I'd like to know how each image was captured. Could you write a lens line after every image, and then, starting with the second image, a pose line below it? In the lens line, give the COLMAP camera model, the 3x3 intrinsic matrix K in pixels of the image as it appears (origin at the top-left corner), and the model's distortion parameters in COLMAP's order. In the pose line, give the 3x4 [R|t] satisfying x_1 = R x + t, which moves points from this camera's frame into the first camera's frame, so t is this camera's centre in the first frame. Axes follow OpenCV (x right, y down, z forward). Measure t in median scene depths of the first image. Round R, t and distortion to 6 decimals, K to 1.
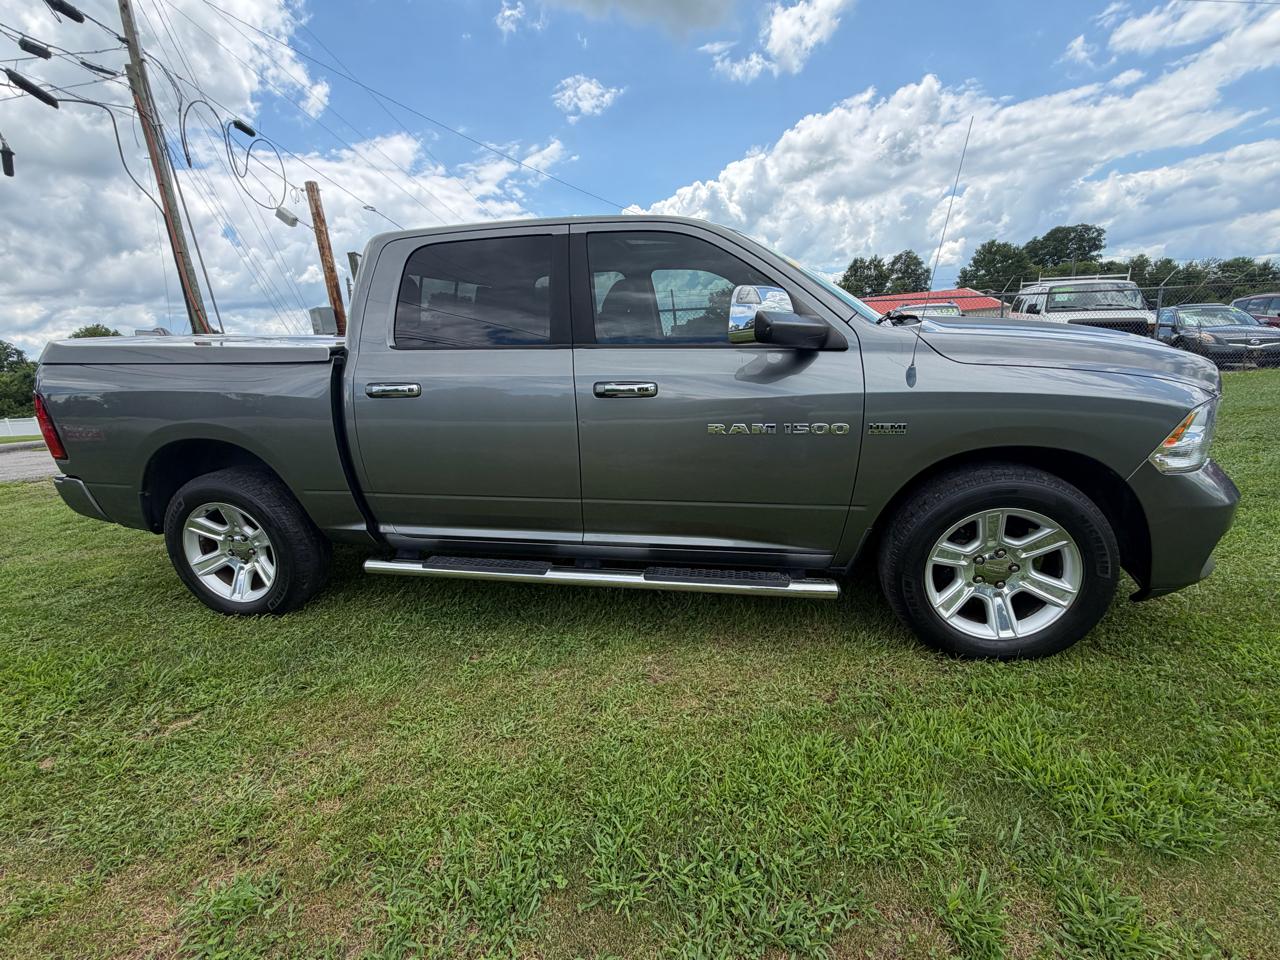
lens RADIAL K [[571.6, 0, 637.0], [0, 571.6, 482.6], [0, 0, 1]] dist [0.000582, 0.000150]
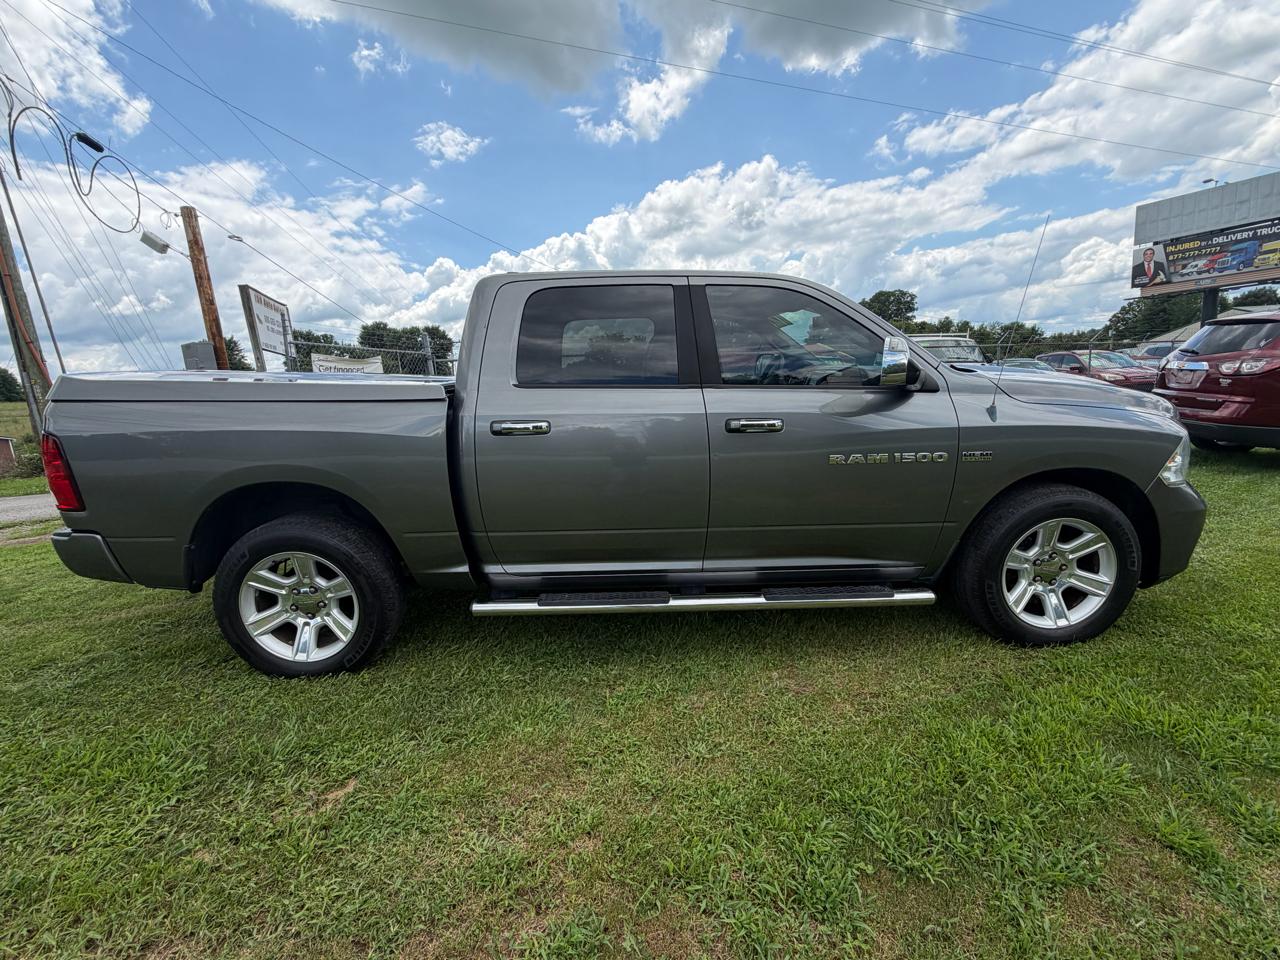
lens RADIAL K [[571.6, 0, 637.0], [0, 571.6, 482.6], [0, 0, 1]] dist [0.000582, 0.000150]
pose [[0.976673, -0.026141, 0.213136, -0.390987], [0.041587, 0.996797, -0.068312, 0.010439], [-0.210668, 0.075582, 0.974631, -0.013189]]
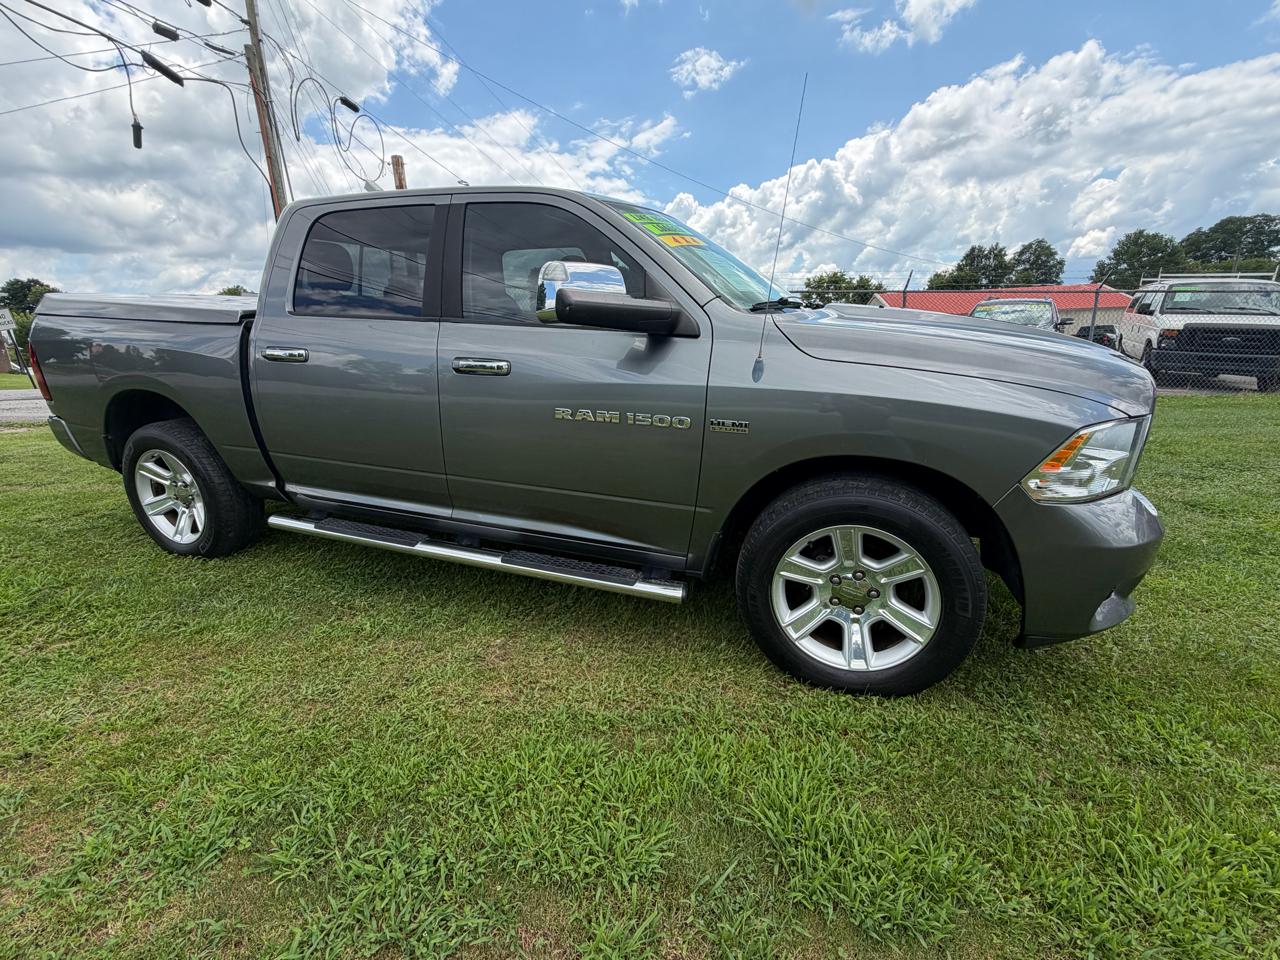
lens RADIAL K [[571.6, 0, 637.0], [0, 571.6, 482.6], [0, 0, 1]] dist [0.000582, 0.000150]
pose [[0.985967, 0.088734, -0.141406, 0.324534], [-0.084421, 0.995771, 0.036224, -0.019035], [0.144022, -0.023778, 0.989289, 0.055017]]
